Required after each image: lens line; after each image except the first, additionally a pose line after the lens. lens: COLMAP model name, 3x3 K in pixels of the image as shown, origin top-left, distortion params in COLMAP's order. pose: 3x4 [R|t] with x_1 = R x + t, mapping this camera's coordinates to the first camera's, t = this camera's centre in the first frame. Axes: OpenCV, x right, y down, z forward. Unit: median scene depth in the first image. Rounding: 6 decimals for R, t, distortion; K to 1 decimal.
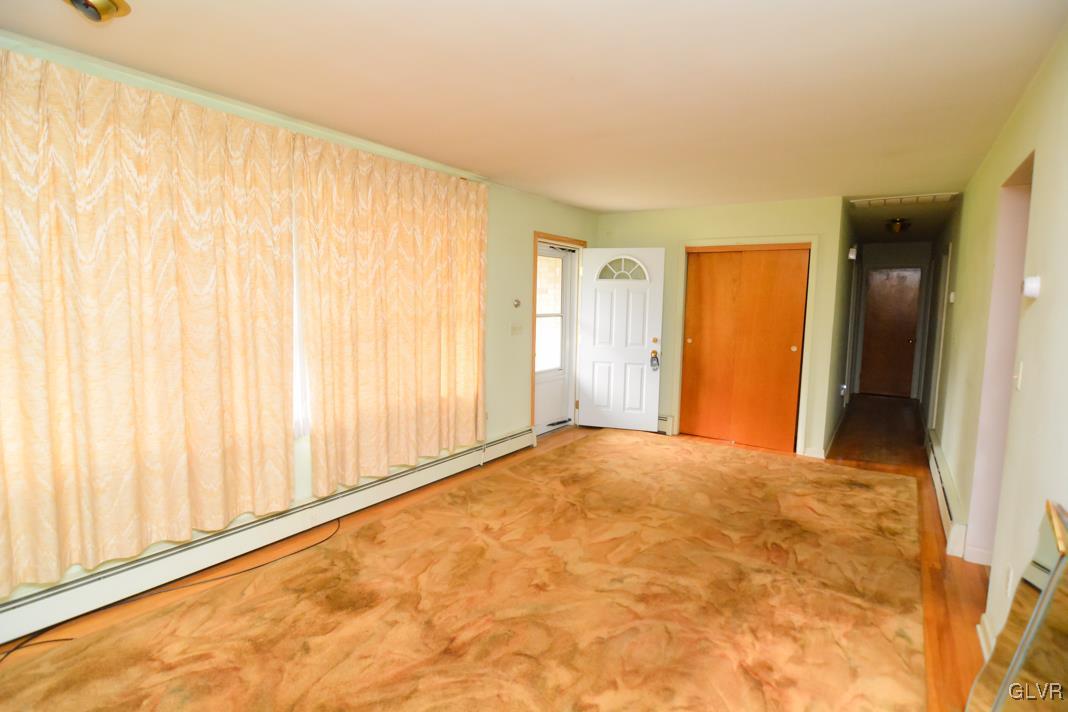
lens RADIAL K [[527.0, 0, 543.9], [0, 527.0, 353.8], [0, 0, 1]] dist [-0.011892, -0.000827]
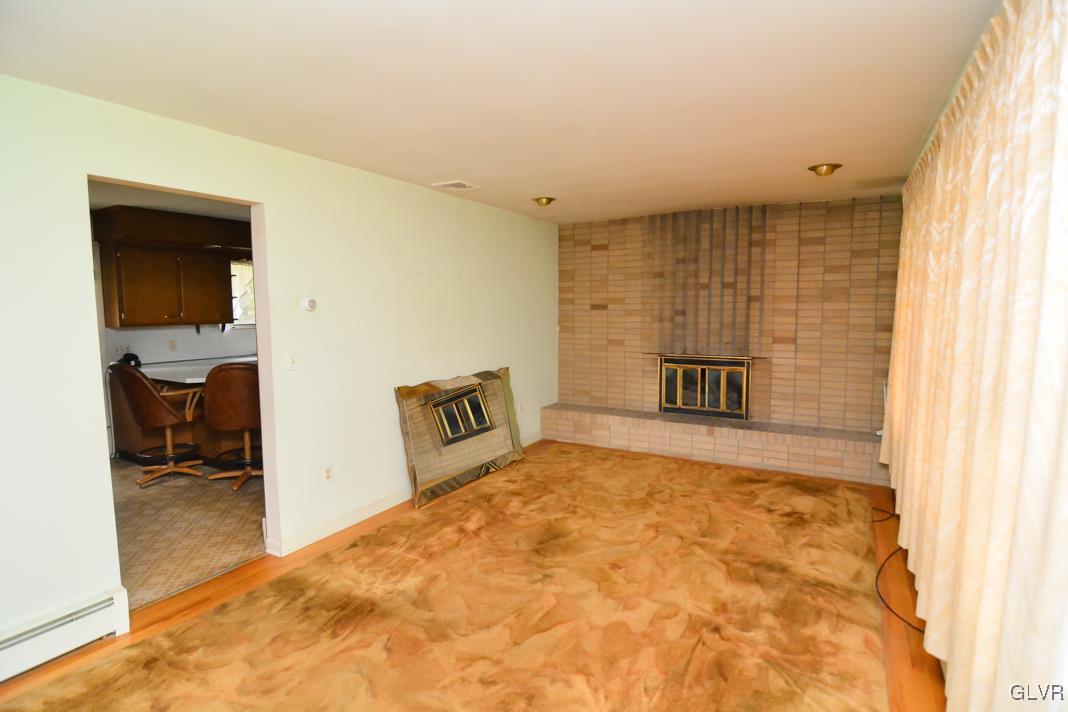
lens RADIAL K [[527.0, 0, 543.9], [0, 527.0, 353.8], [0, 0, 1]] dist [-0.011892, -0.000827]
pose [[-0.997631, -0.002039, -0.068758, 0.193172], [-0.014834, 0.982418, 0.186104, -0.188701], [0.067170, 0.186683, -0.980121, 1.707926]]
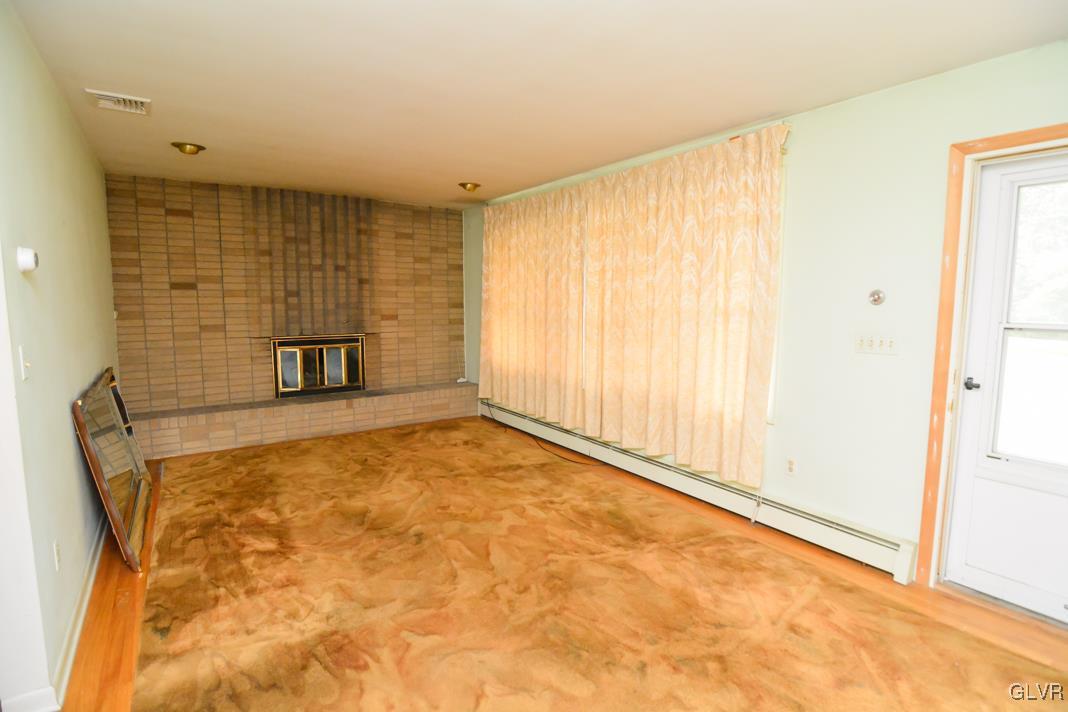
lens RADIAL K [[527.0, 0, 543.9], [0, 527.0, 353.8], [0, 0, 1]] dist [-0.011892, -0.000827]
pose [[-0.363464, 0.084678, -0.927752, 0.924371], [-0.100922, 0.986421, 0.129570, -0.114770], [0.926125, 0.140725, -0.349983, 1.383223]]
